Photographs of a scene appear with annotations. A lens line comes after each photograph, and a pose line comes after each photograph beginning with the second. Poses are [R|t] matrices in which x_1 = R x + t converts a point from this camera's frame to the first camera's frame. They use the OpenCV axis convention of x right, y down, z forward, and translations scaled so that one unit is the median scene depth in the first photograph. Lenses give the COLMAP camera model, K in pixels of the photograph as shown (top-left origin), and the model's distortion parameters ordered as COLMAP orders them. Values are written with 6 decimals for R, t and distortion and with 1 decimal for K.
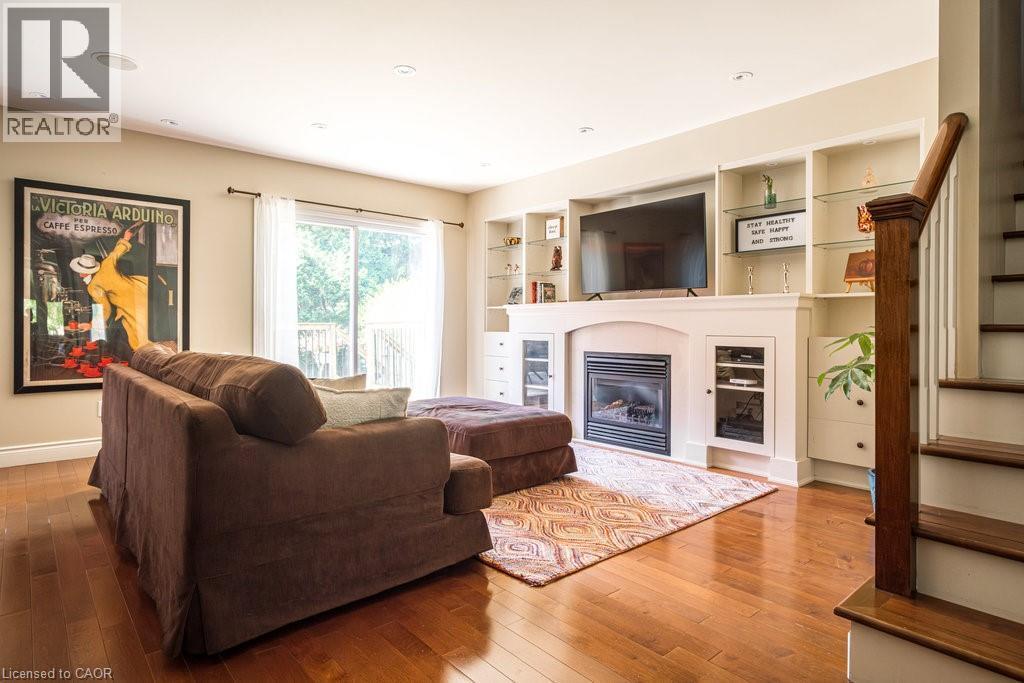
lens RADIAL K [[565.6, 0, 514.9], [0, 565.6, 331.1], [0, 0, 1]] dist [-0.000541, 0.000415]
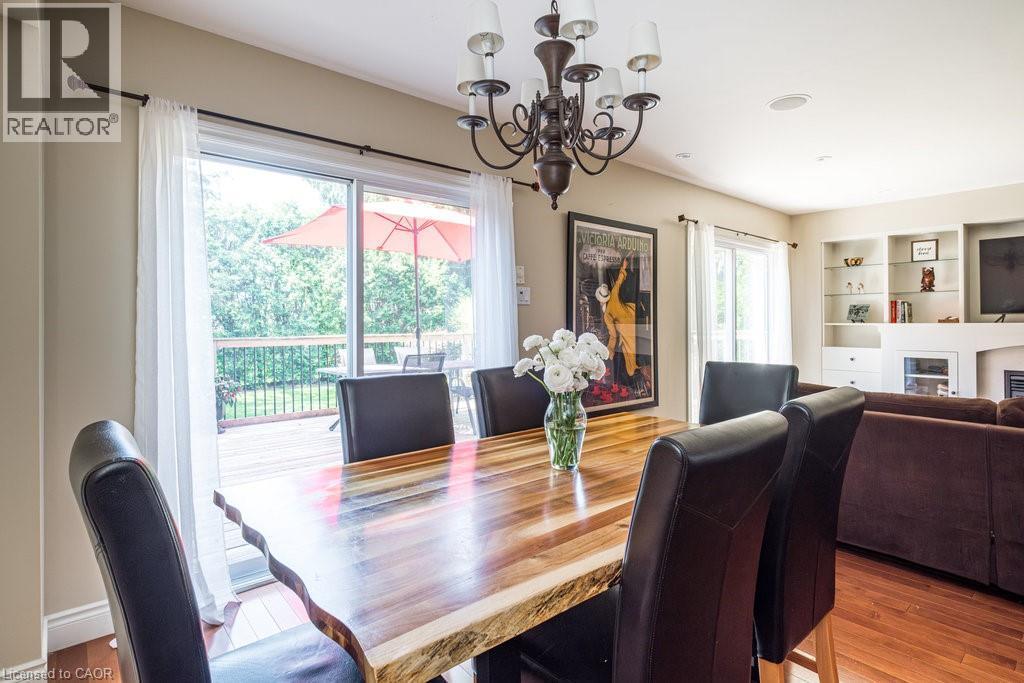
lens RADIAL K [[518.6, 0, 511.4], [0, 518.6, 336.2], [0, 0, 1]] dist [-0.002926, -0.000506]
pose [[0.999981, -0.004249, 0.004564, -0.901447], [0.004159, 0.999799, 0.019600, -0.056742], [-0.004646, -0.019580, 0.999797, 0.046987]]
